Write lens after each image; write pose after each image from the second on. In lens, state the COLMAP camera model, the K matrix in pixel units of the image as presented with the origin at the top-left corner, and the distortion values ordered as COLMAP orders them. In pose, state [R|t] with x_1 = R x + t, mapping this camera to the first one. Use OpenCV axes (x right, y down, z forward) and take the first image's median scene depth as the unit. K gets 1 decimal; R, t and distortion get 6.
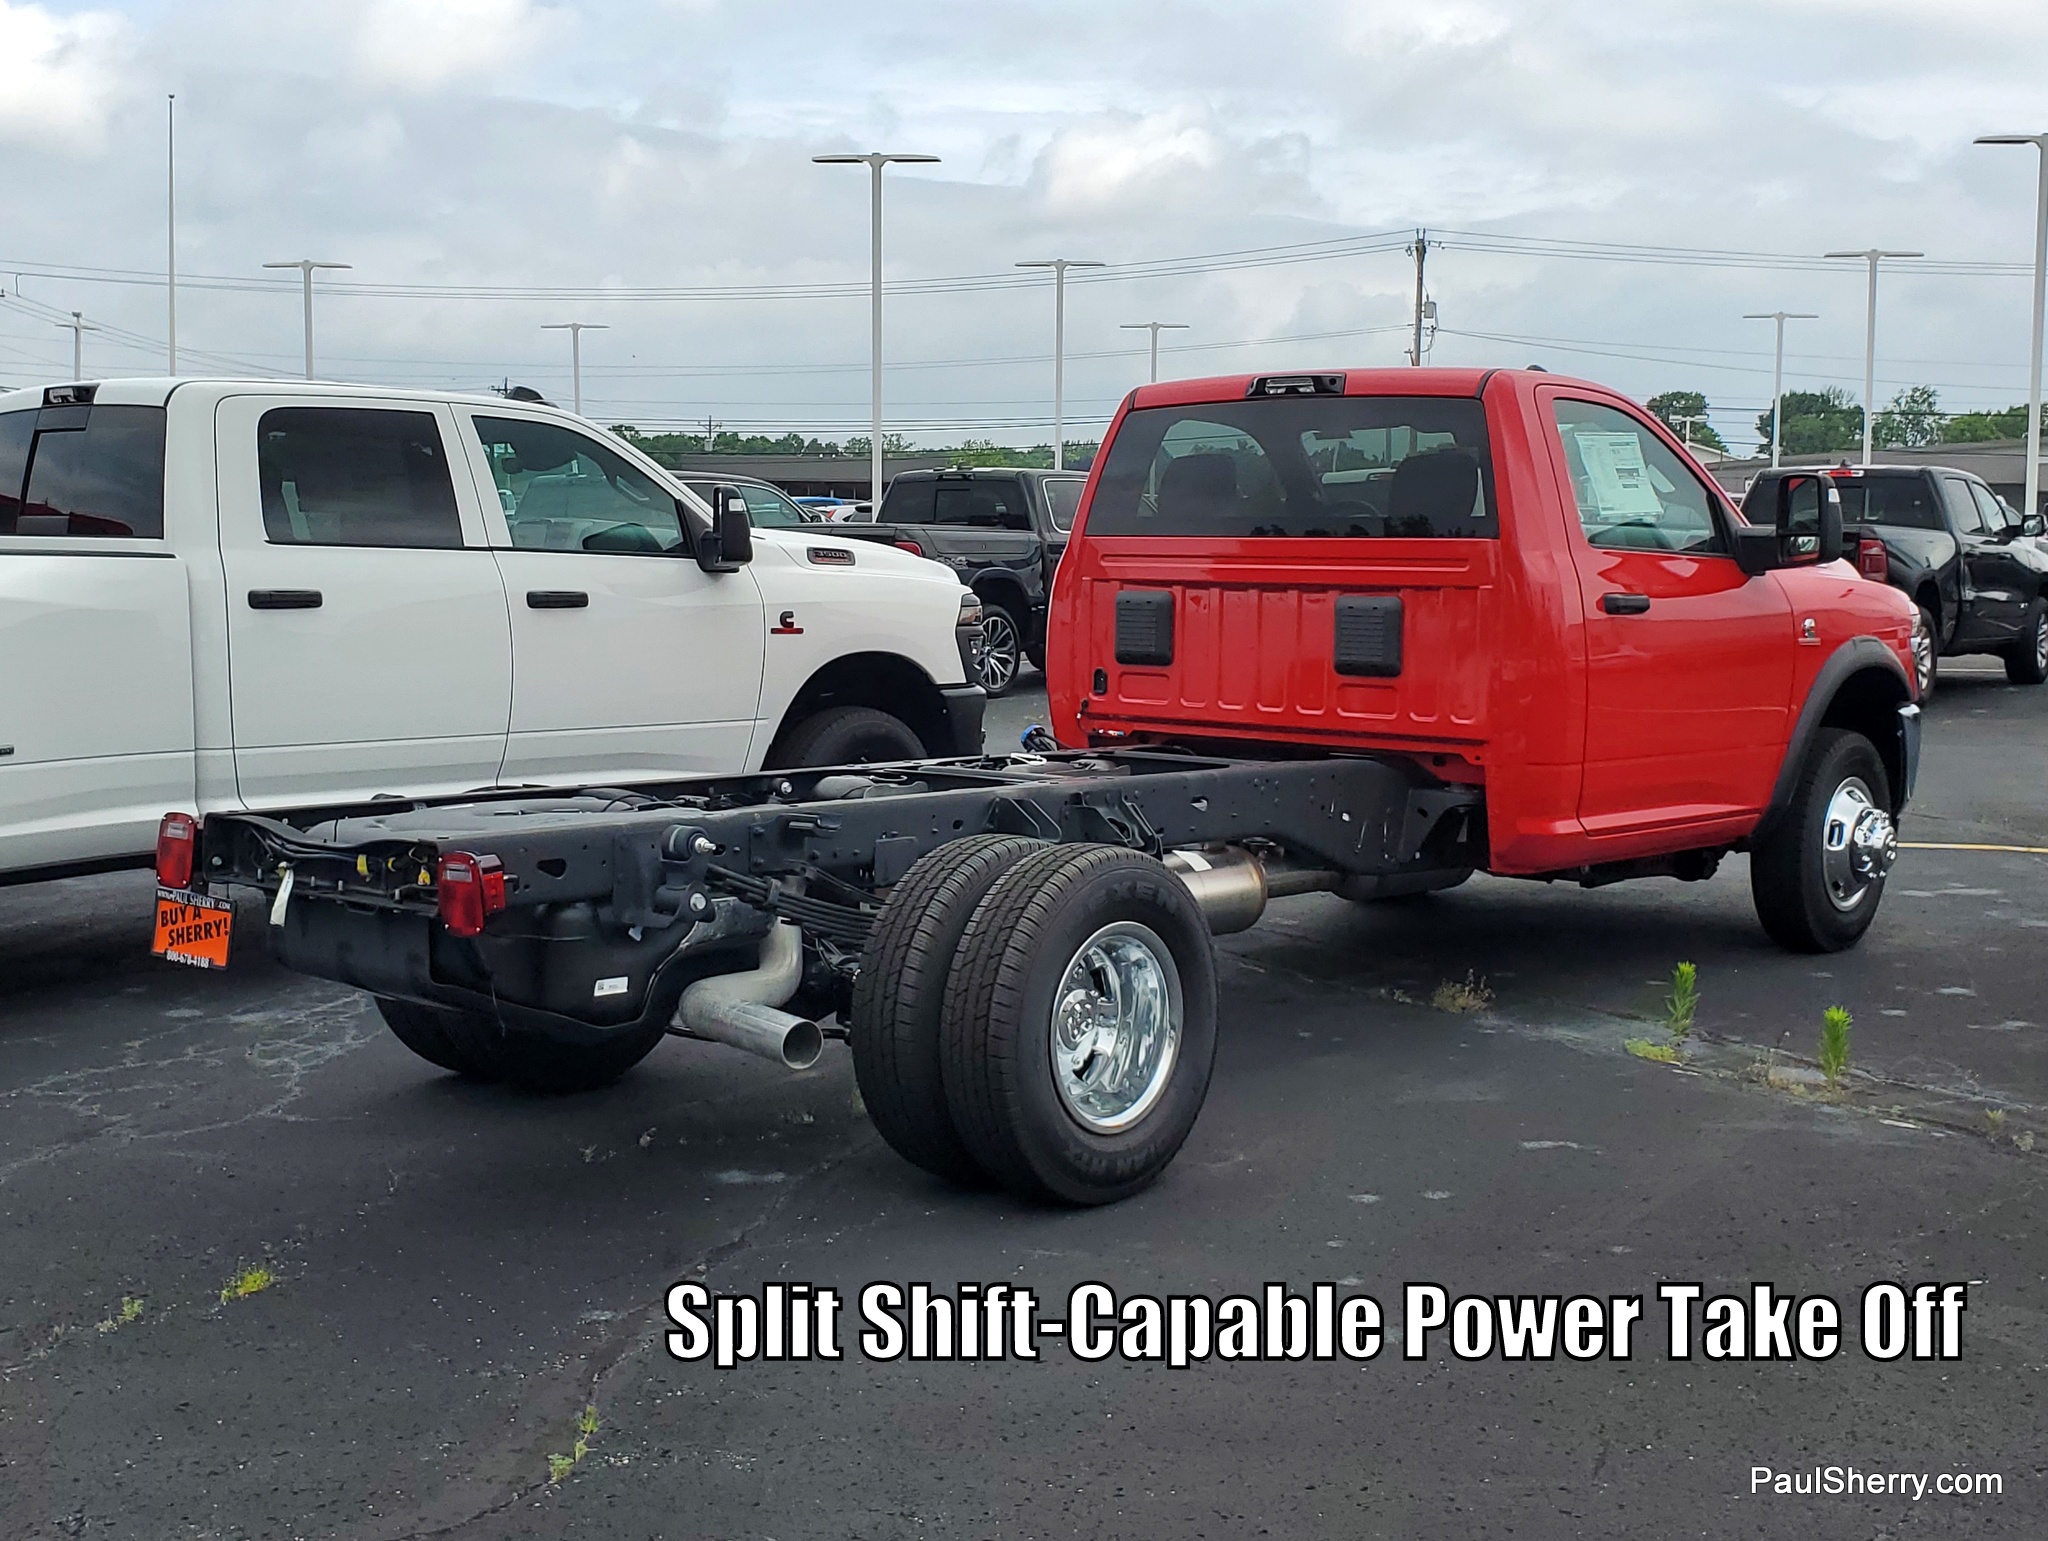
lens RADIAL K [[2684.0, 0, 1024.0], [0, 2684.0, 770.5], [0, 0, 1]] dist [0.201121, -0.746424]
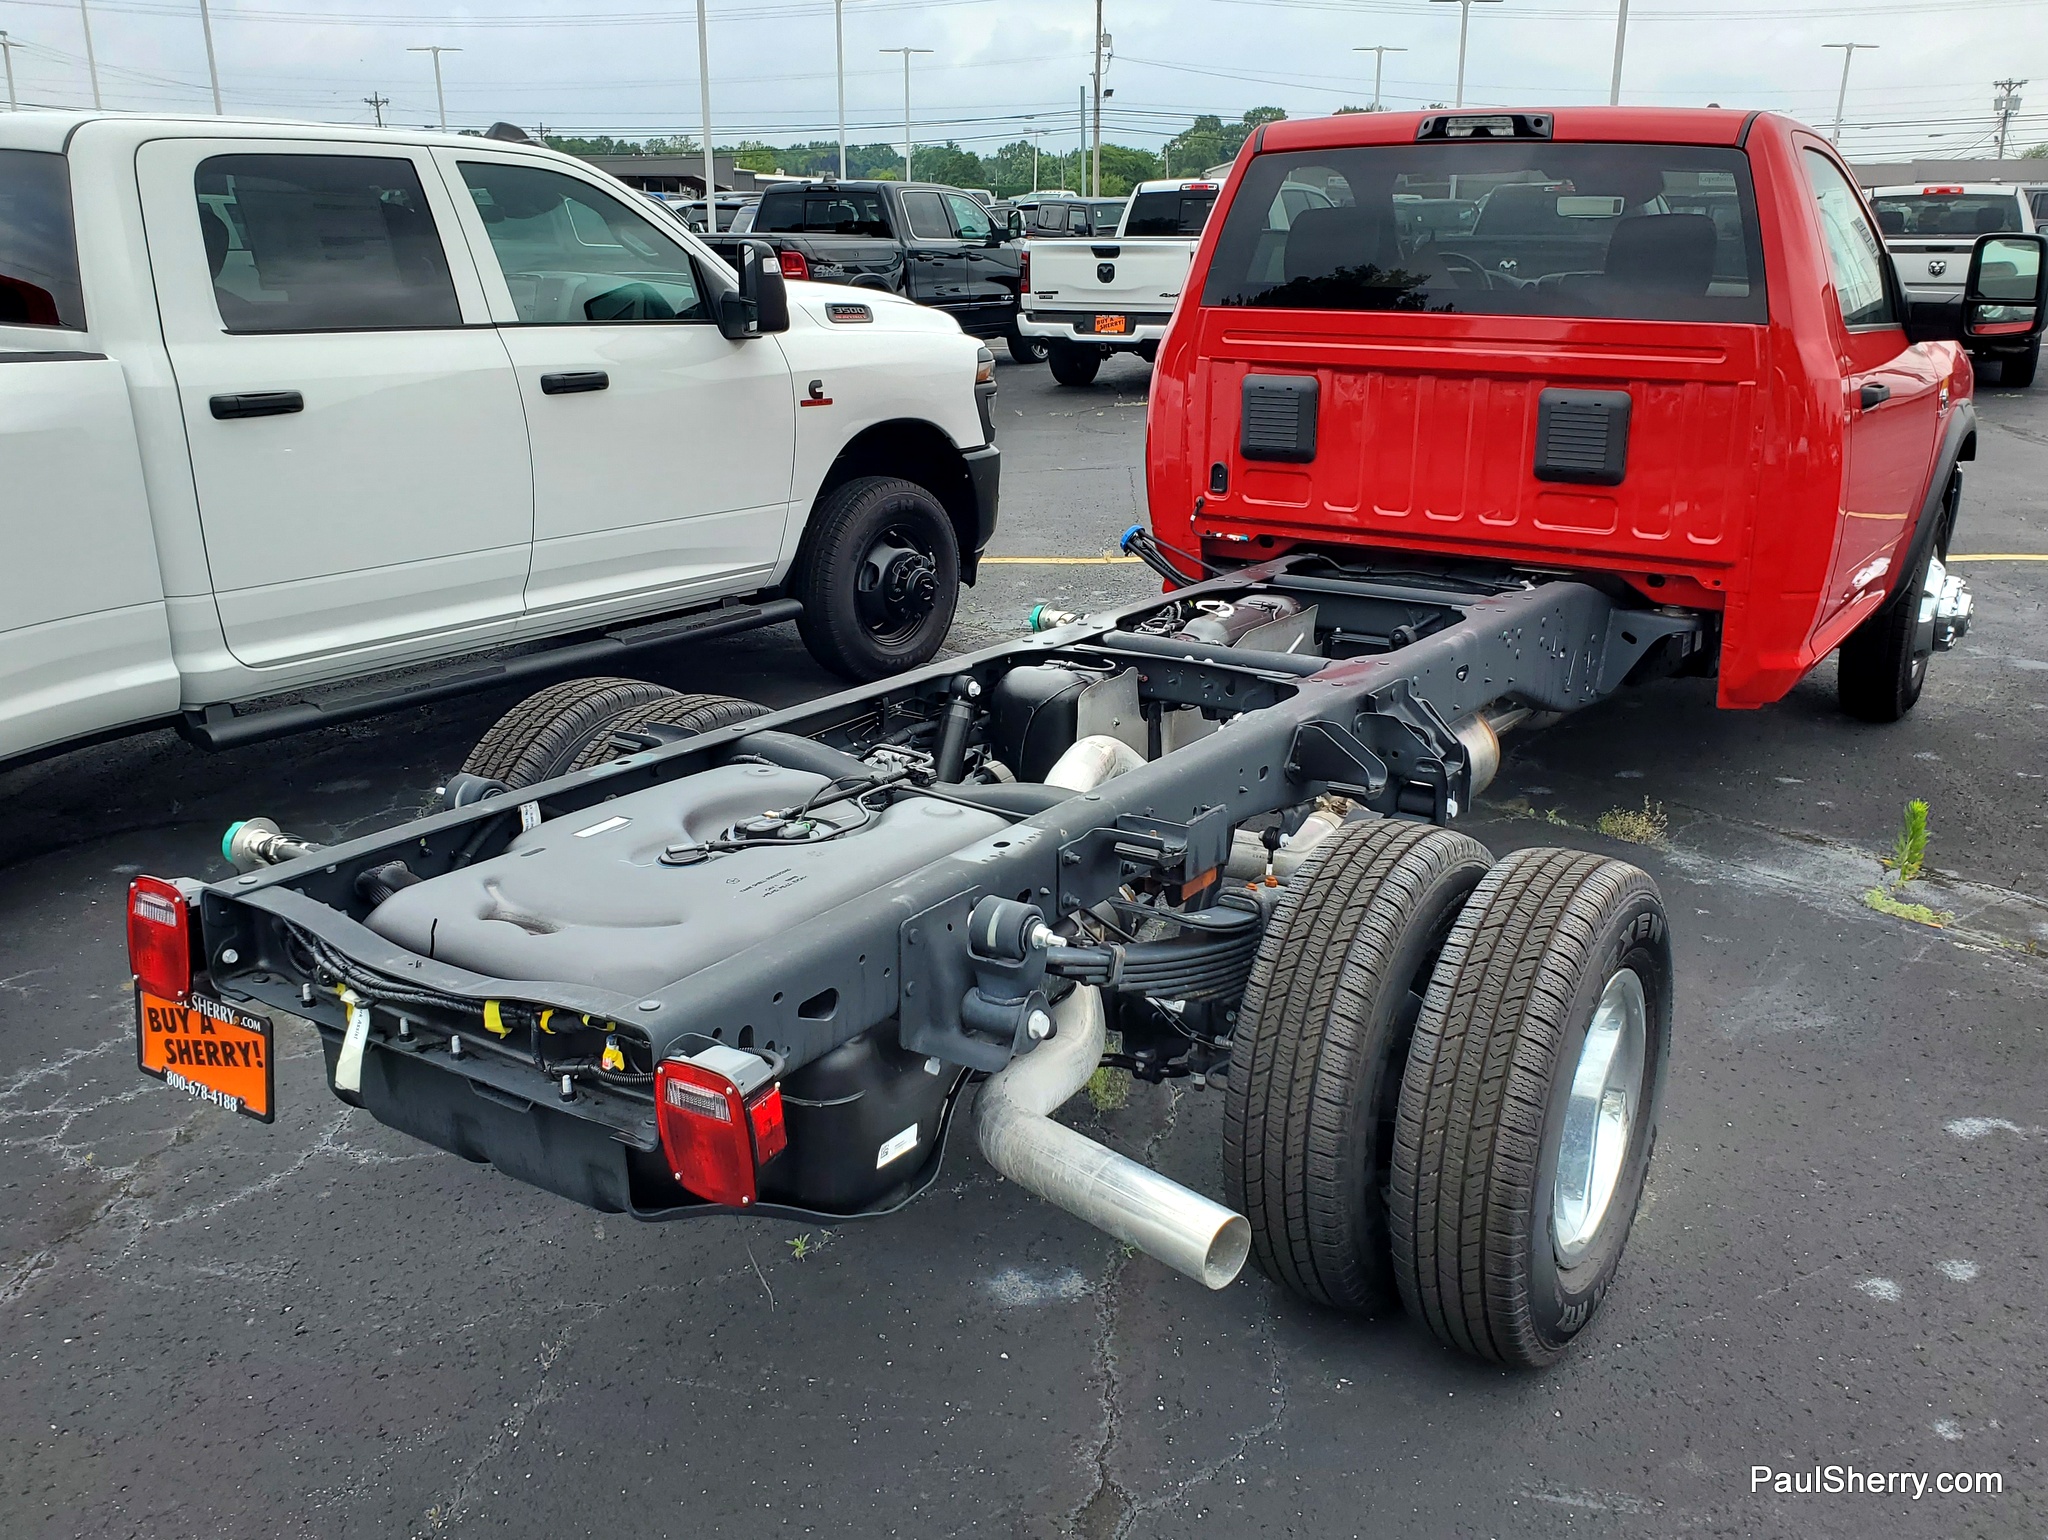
lens RADIAL K [[1739.3, 0, 1022.5], [0, 1739.3, 790.3], [0, 0, 1]] dist [0.128922, -0.266312]
pose [[0.988890, -0.052455, 0.139089, -0.123935], [0.018711, 0.972153, 0.233598, -0.069835], [-0.147469, -0.228400, 0.962334, 0.427450]]
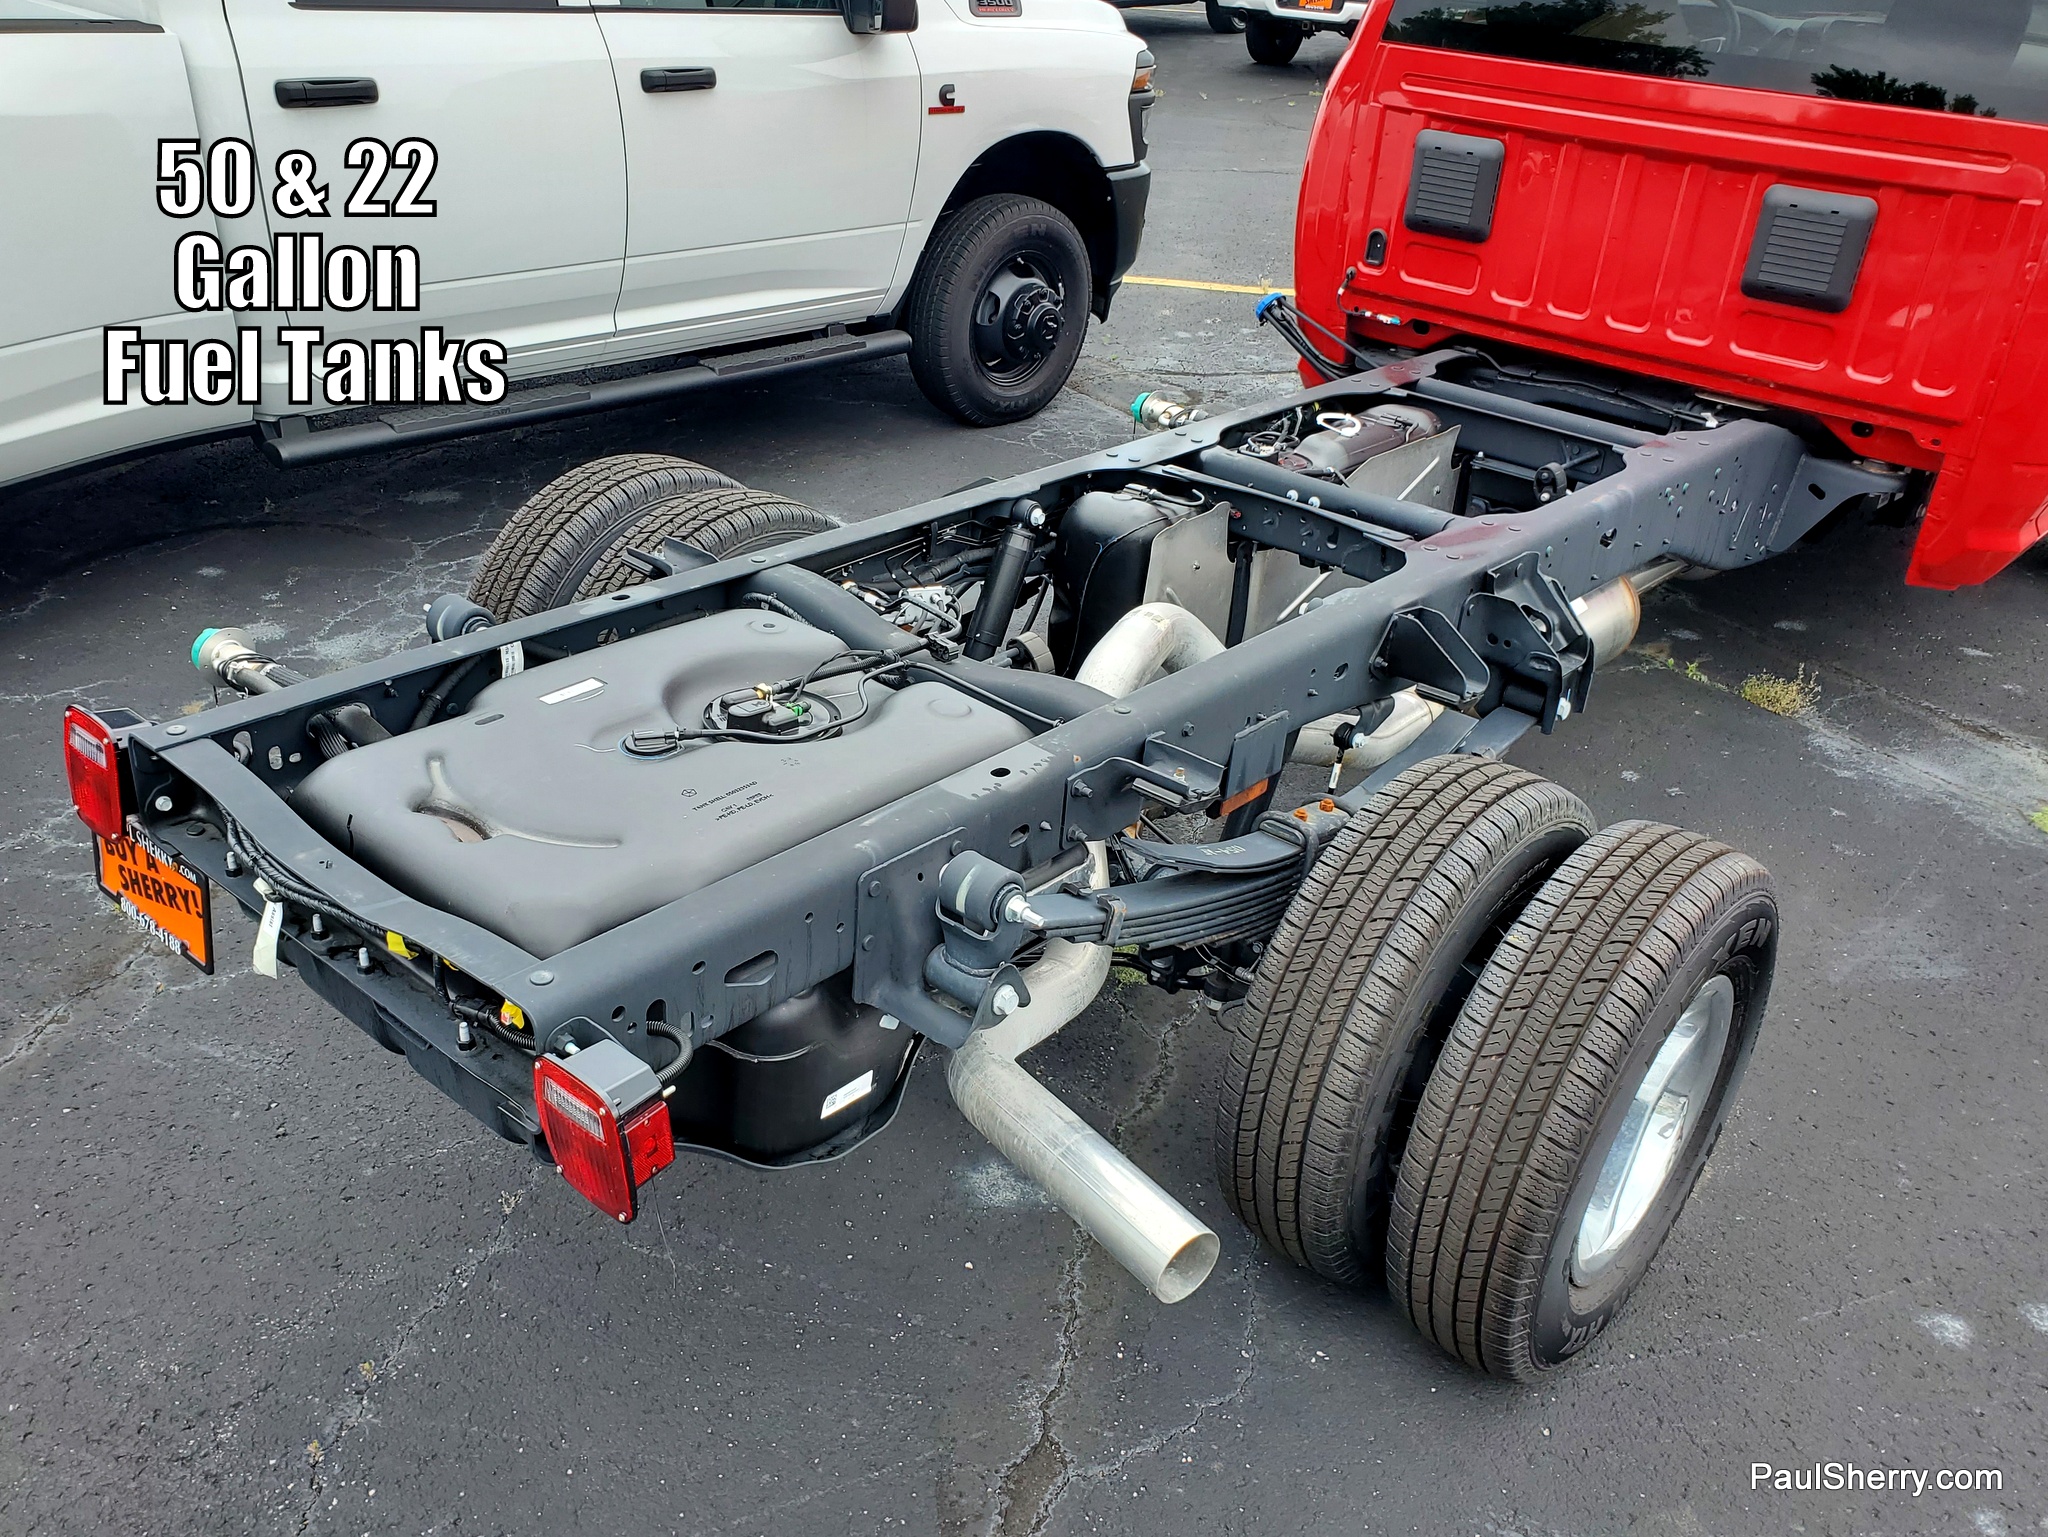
lens RADIAL K [[1674.1, 0, 972.8], [0, 1674.1, 810.7], [0, 0, 1]] dist [0.027427, -0.008760]
pose [[0.999057, 0.037622, 0.021691, -0.094867], [-0.043313, 0.899439, 0.434895, -0.095214], [-0.003148, -0.435425, 0.900220, 0.487970]]
